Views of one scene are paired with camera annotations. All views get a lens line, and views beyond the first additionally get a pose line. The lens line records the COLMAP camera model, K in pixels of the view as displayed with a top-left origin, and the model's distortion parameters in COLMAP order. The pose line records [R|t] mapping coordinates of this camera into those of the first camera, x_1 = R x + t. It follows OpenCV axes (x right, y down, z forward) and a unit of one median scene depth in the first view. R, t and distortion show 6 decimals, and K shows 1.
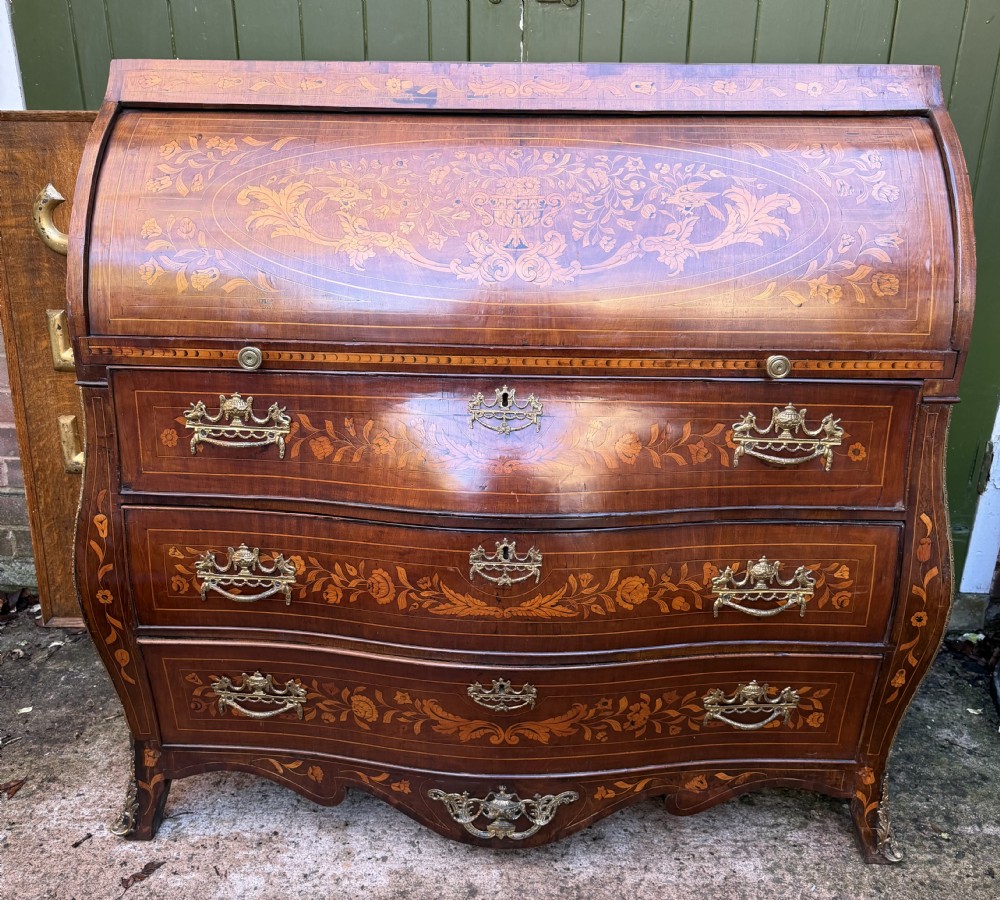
lens RADIAL K [[934.5, 0, 499.4], [0, 934.5, 440.8], [0, 0, 1]] dist [0.097039, -0.149548]
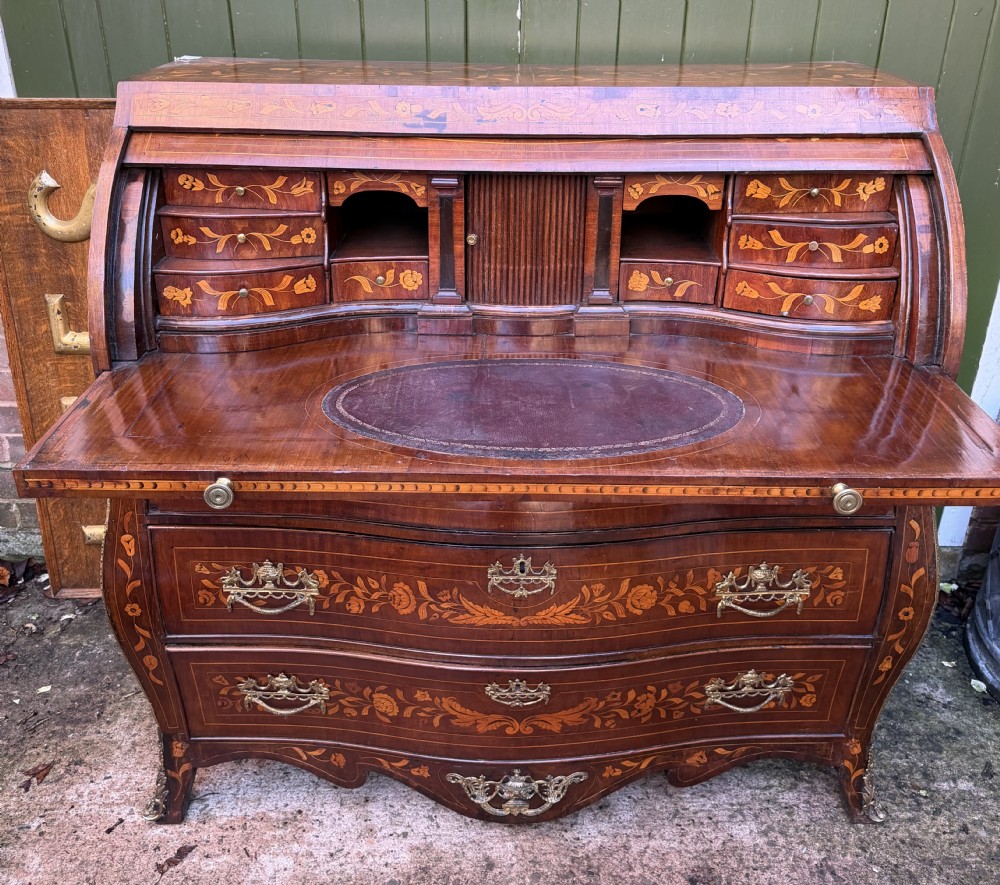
lens RADIAL K [[934.4, 0, 505.8], [0, 934.4, 389.8], [0, 0, 1]] dist [0.093566, -0.142873]
pose [[0.999123, -0.016801, 0.038354, -0.044044], [0.014126, 0.997517, 0.068996, -0.137692], [-0.039418, -0.068394, 0.996879, -0.030994]]
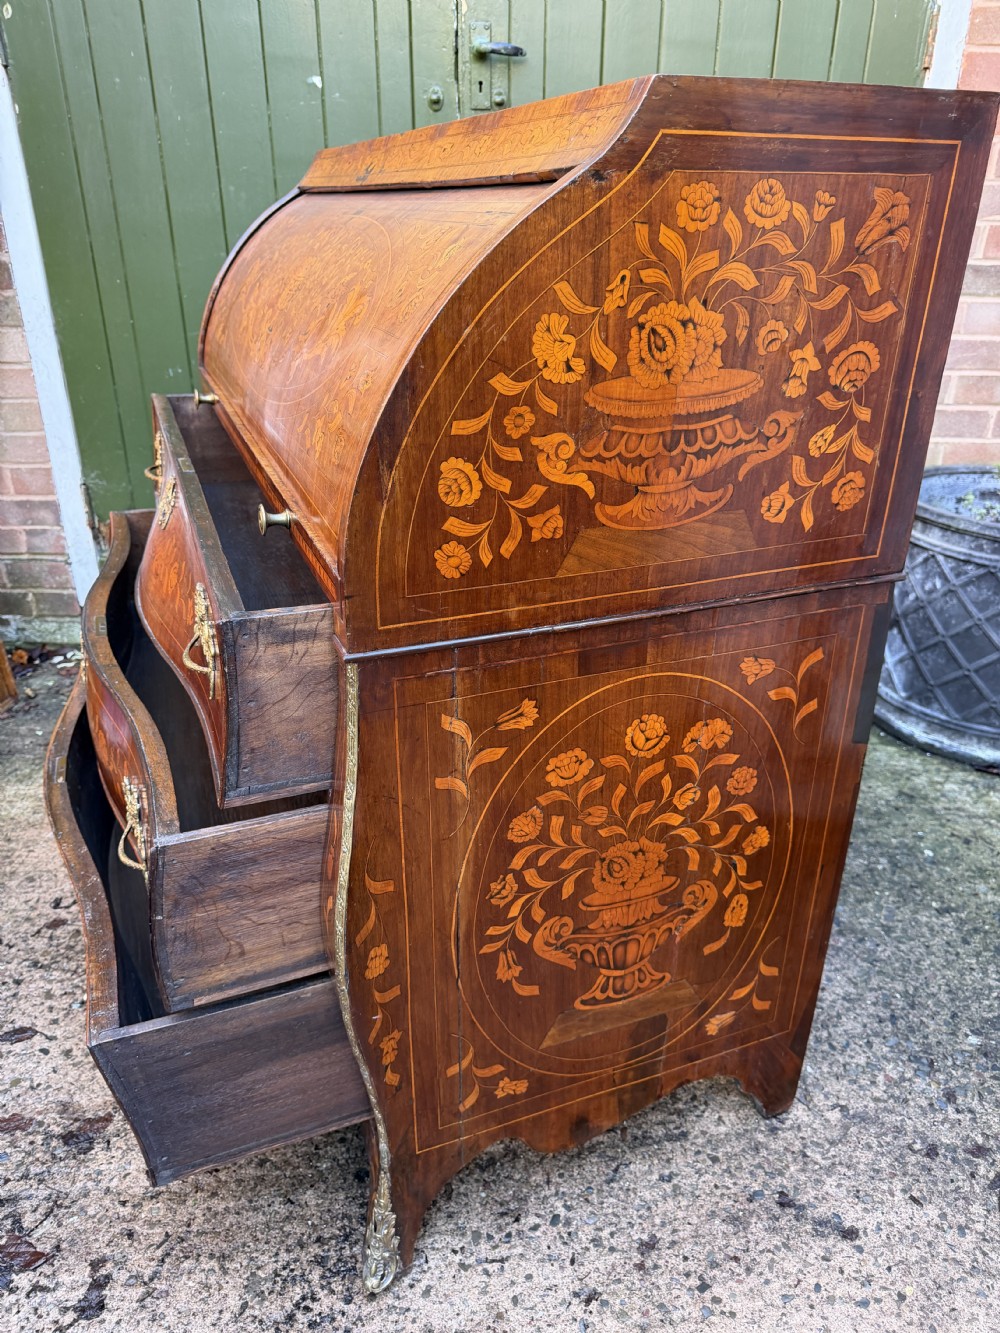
lens RADIAL K [[958.0, 0, 499.3], [0, 958.0, 682.5], [0, 0, 1]] dist [0.000732, -0.040251]
pose [[0.998613, -0.029369, 0.043706, 0.002786], [0.025642, 0.996176, 0.083516, 0.187674], [-0.045992, -0.082280, 0.995547, -0.302587]]
